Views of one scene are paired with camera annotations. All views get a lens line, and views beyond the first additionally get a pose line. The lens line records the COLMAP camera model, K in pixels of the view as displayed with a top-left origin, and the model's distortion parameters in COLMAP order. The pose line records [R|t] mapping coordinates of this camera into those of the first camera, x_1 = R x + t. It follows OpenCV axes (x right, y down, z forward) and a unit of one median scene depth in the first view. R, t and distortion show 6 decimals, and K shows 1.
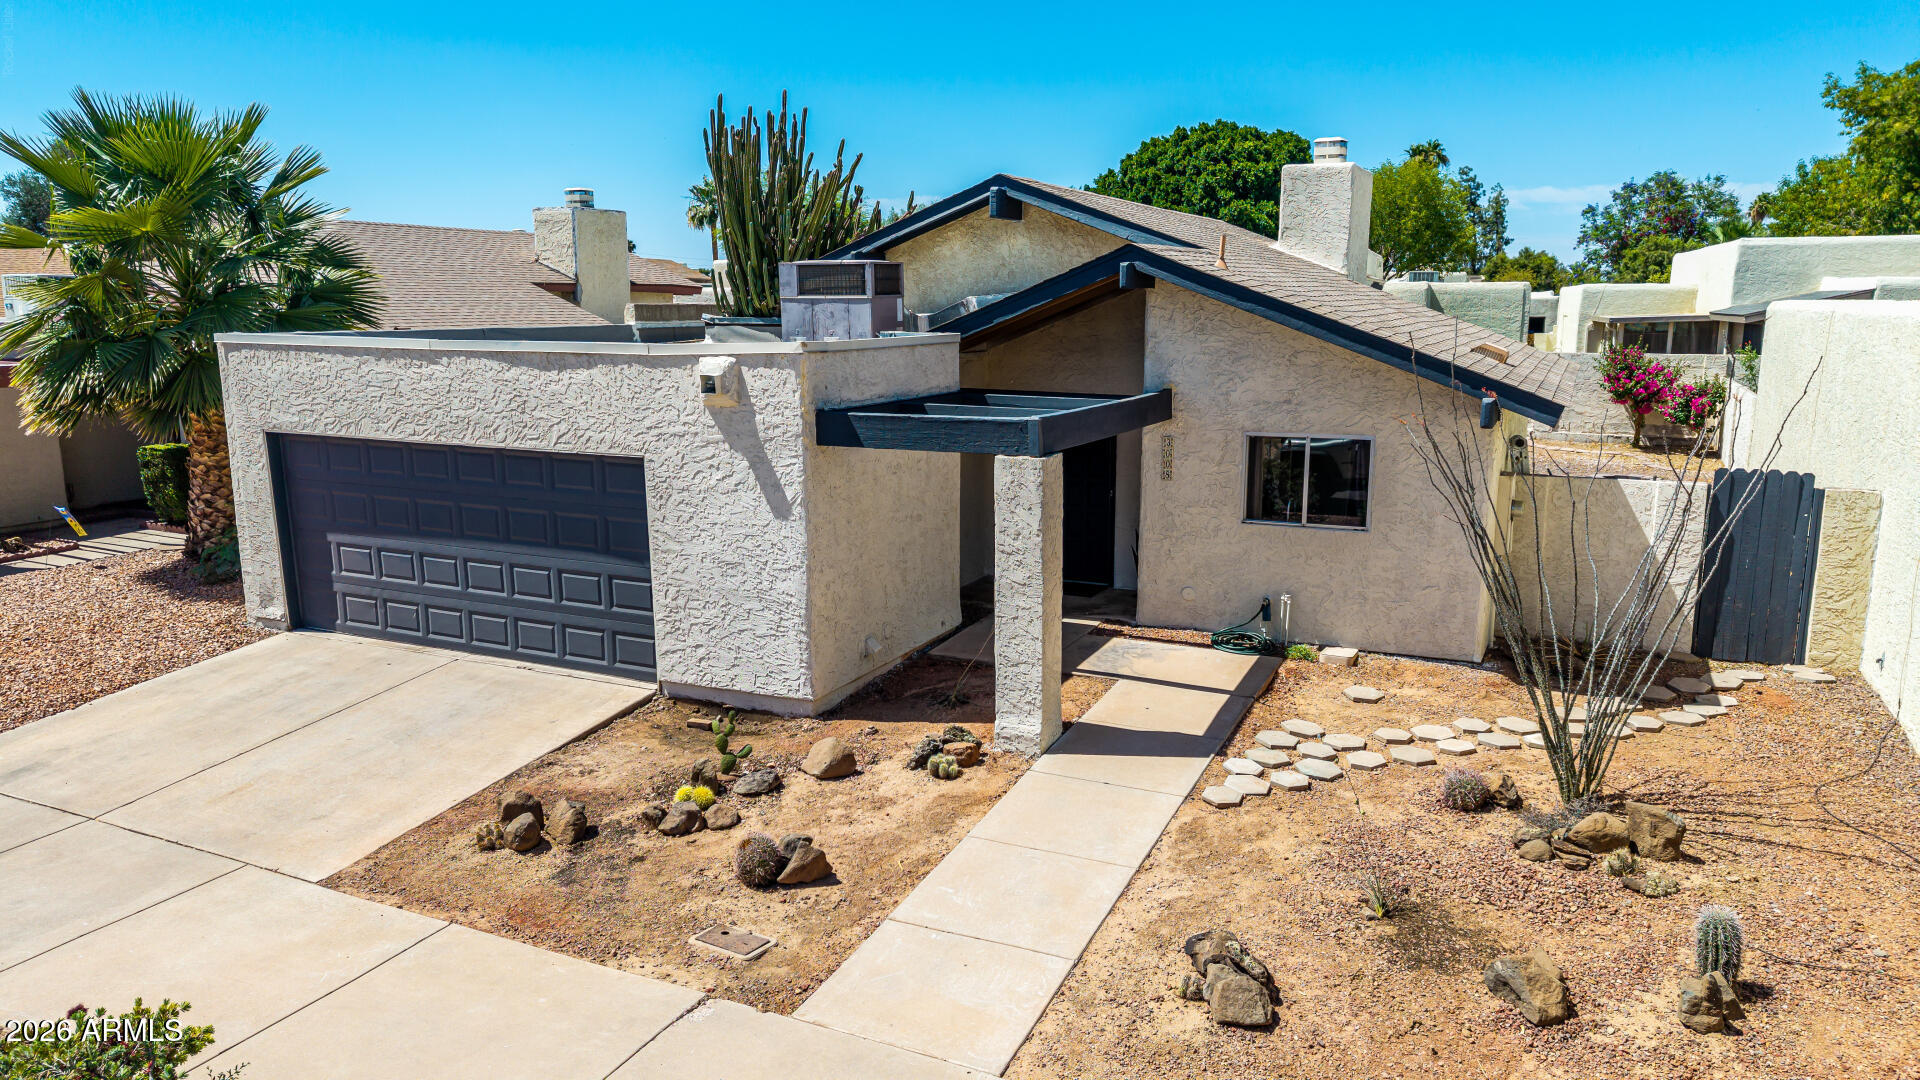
lens RADIAL K [[1255.0, 0, 950.1], [0, 1255.0, 539.9], [0, 0, 1]] dist [0.075928, -0.092754]
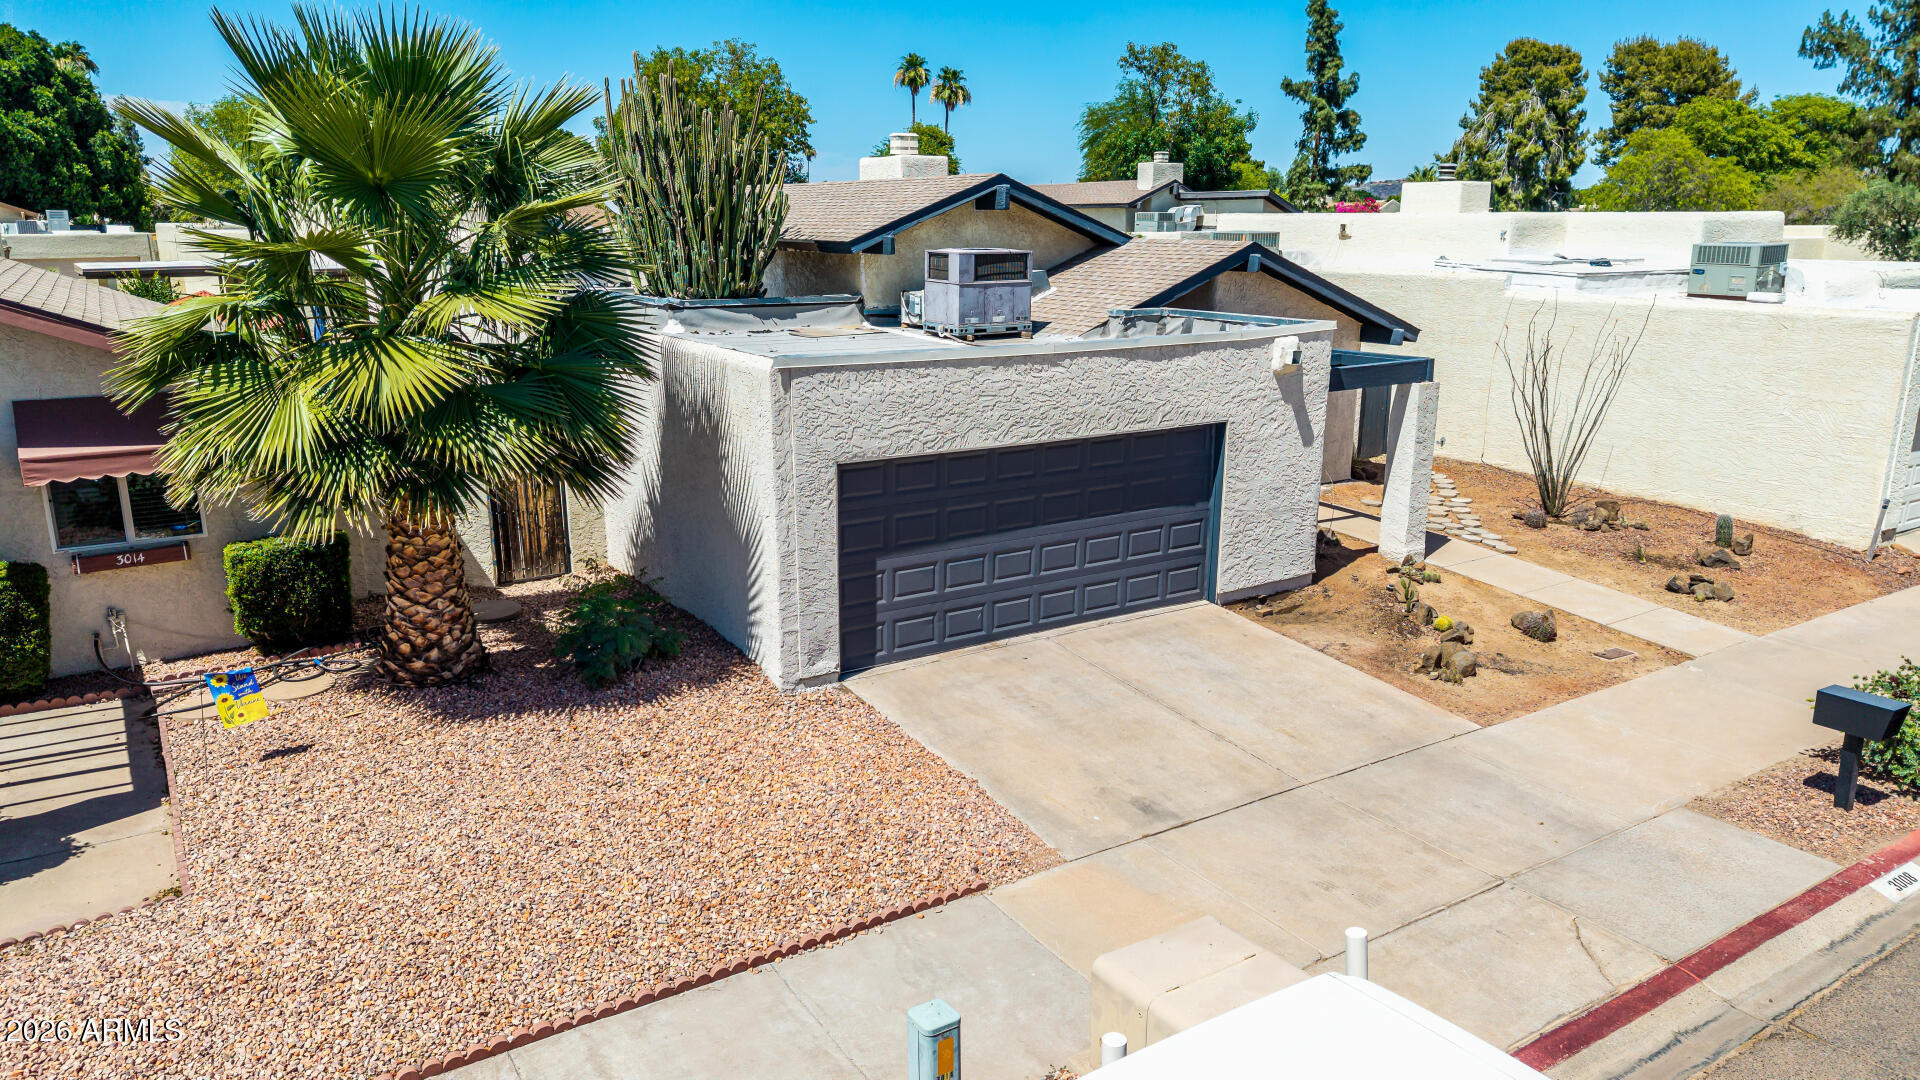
lens RADIAL K [[1255.0, 0, 950.1], [0, 1255.0, 539.9], [0, 0, 1]] dist [0.075928, -0.092754]
pose [[0.528316, -0.205656, 0.823764, -1.402148], [0.156303, 0.977197, 0.143718, -0.167202], [-0.834537, 0.052828, 0.548414, 0.514805]]
